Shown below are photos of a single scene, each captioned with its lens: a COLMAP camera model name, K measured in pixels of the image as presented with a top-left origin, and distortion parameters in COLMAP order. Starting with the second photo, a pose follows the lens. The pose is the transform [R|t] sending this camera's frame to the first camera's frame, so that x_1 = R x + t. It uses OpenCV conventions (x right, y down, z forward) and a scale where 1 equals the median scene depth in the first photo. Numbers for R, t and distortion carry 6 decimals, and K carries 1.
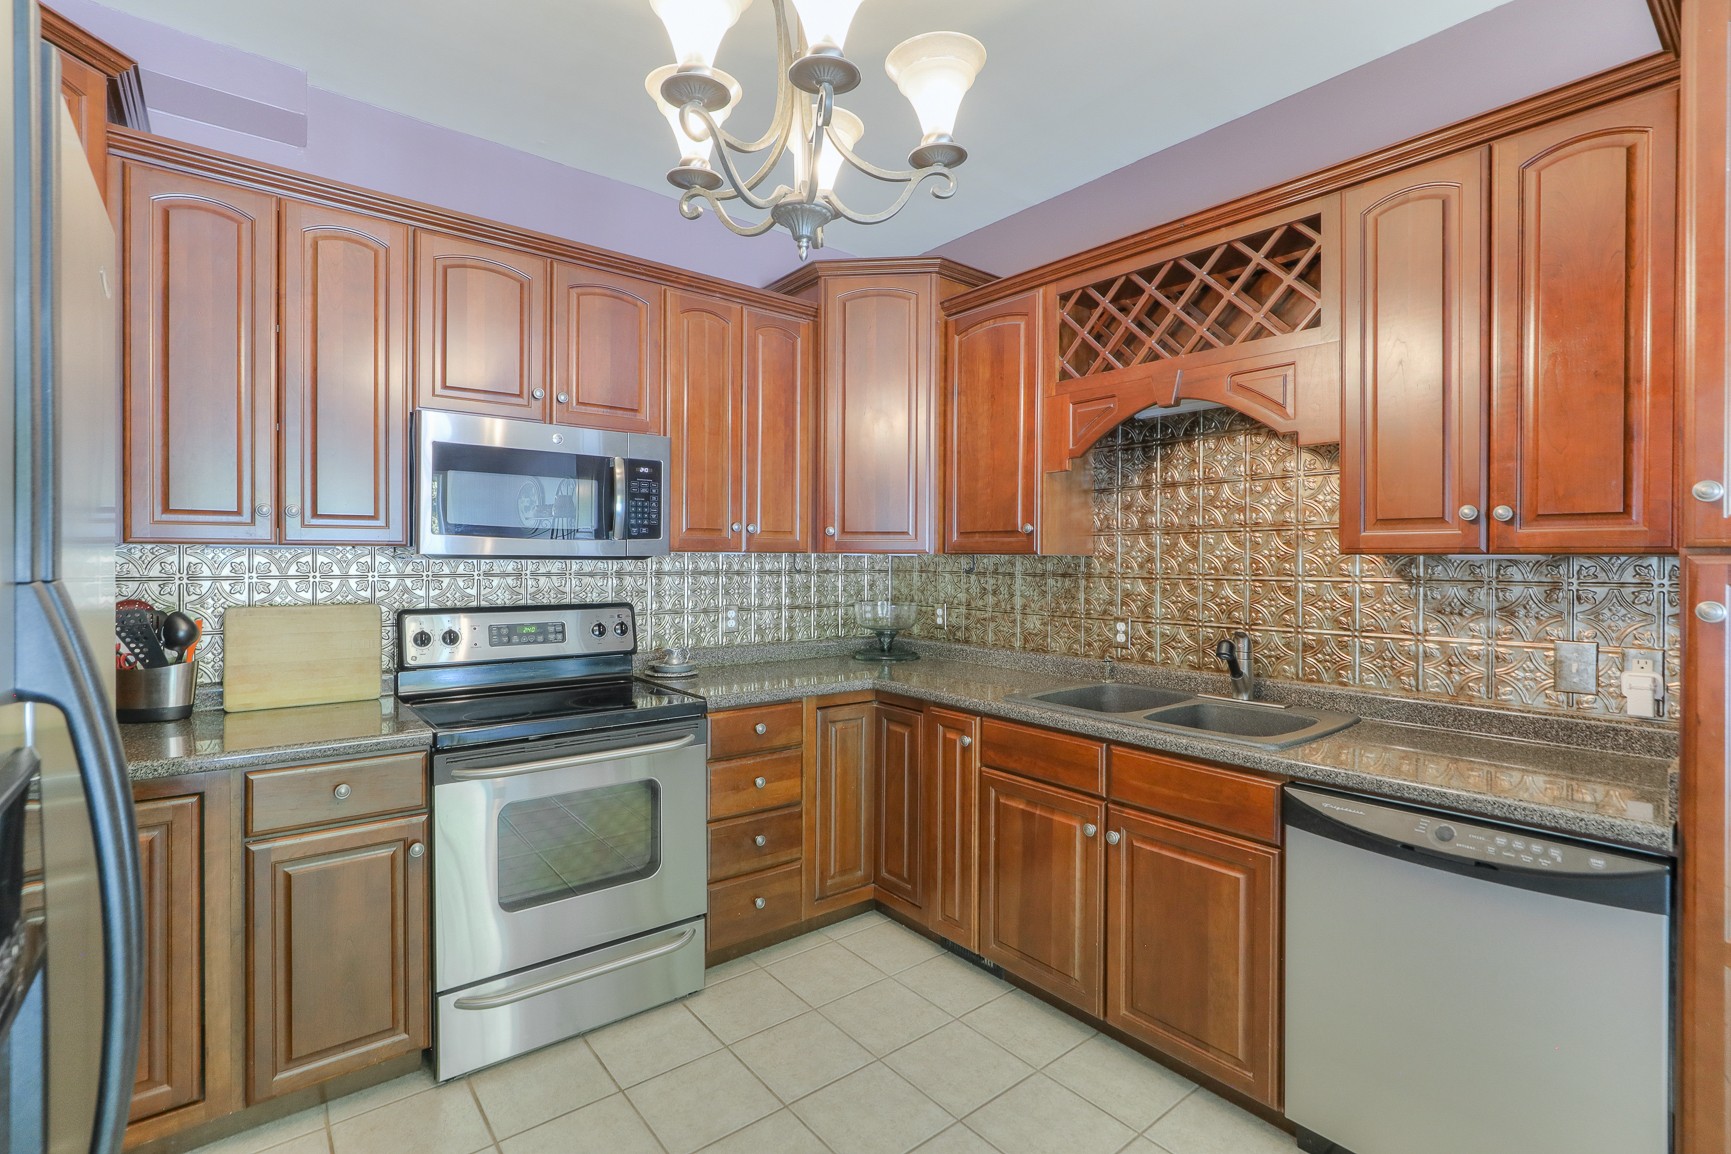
lens RADIAL K [[784.0, 0, 864.7], [0, 784.0, 577.3], [0, 0, 1]] dist [-0.023835, 0.003672]
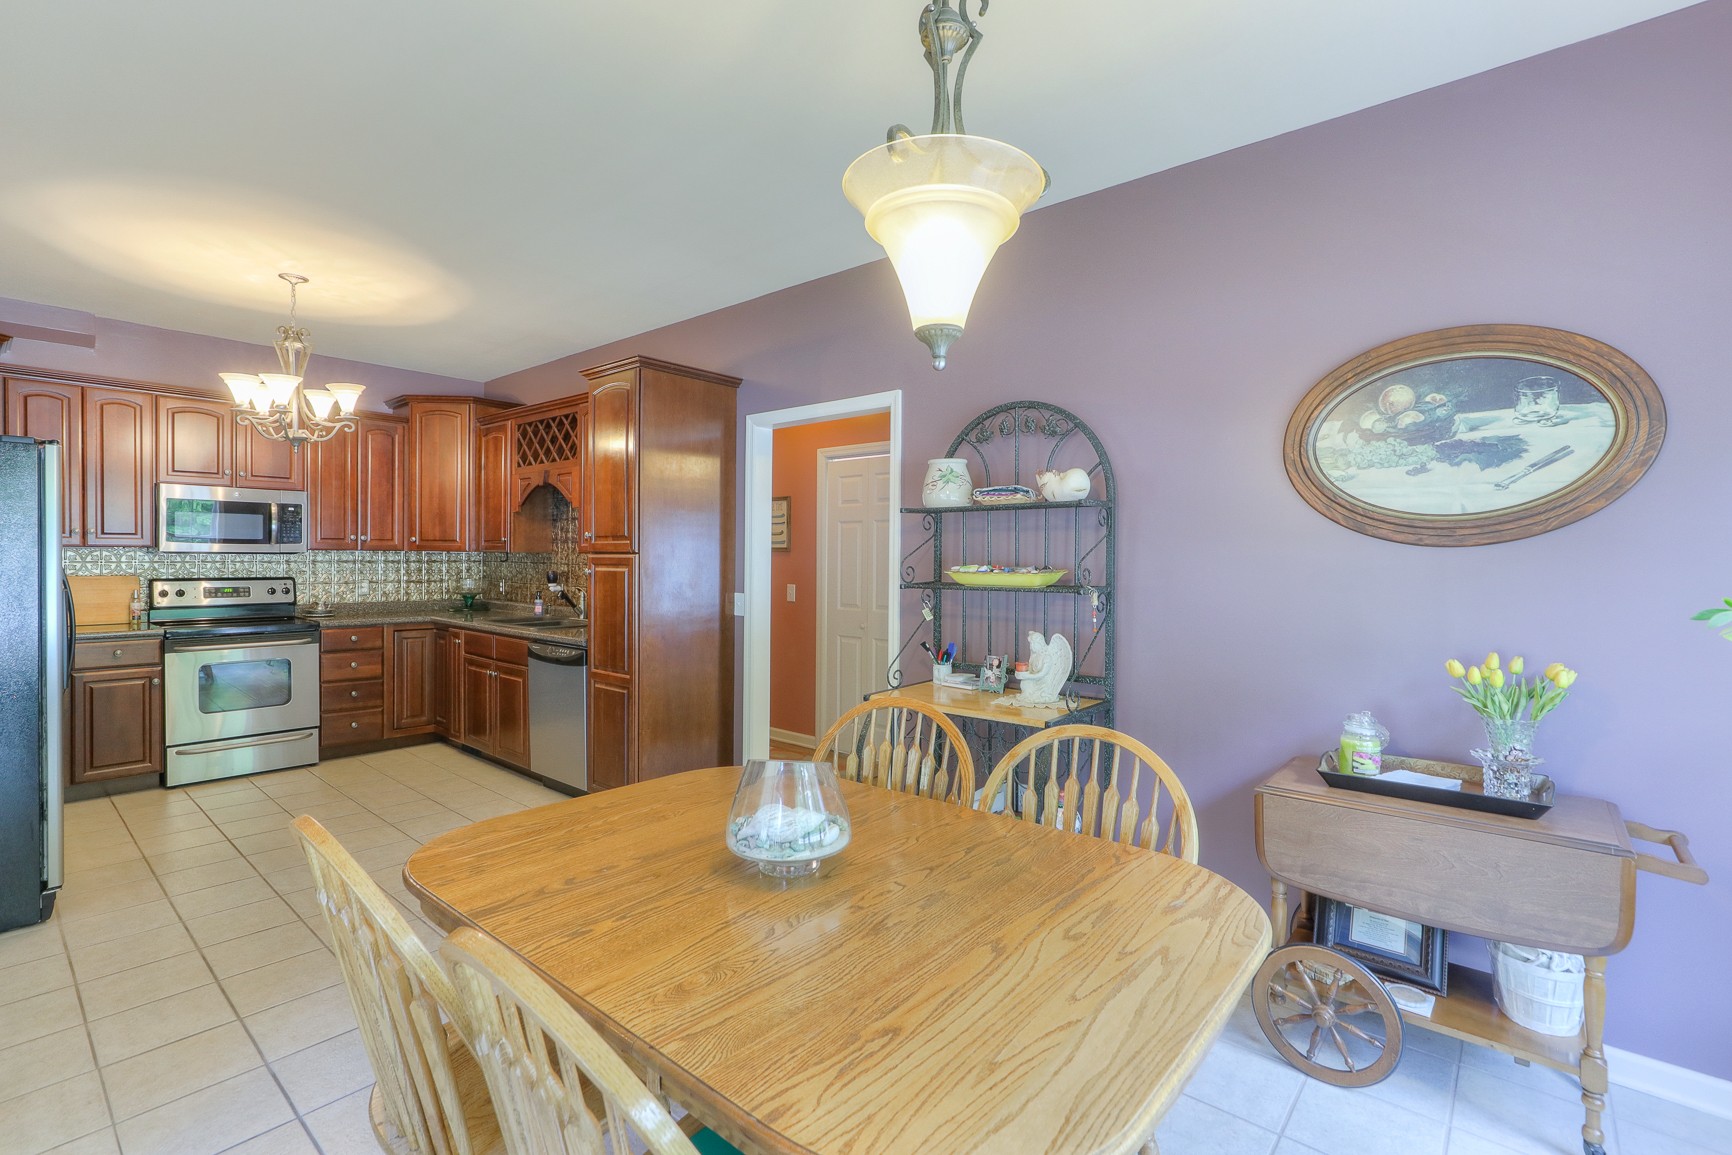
lens RADIAL K [[784.5, 0, 868.8], [0, 784.5, 577.9], [0, 0, 1]] dist [-0.023835, 0.003672]
pose [[0.983094, -0.000557, 0.183102, 0.806842], [-0.000774, 0.999974, 0.007197, 0.022302], [-0.183101, -0.007217, 0.983068, -1.212755]]
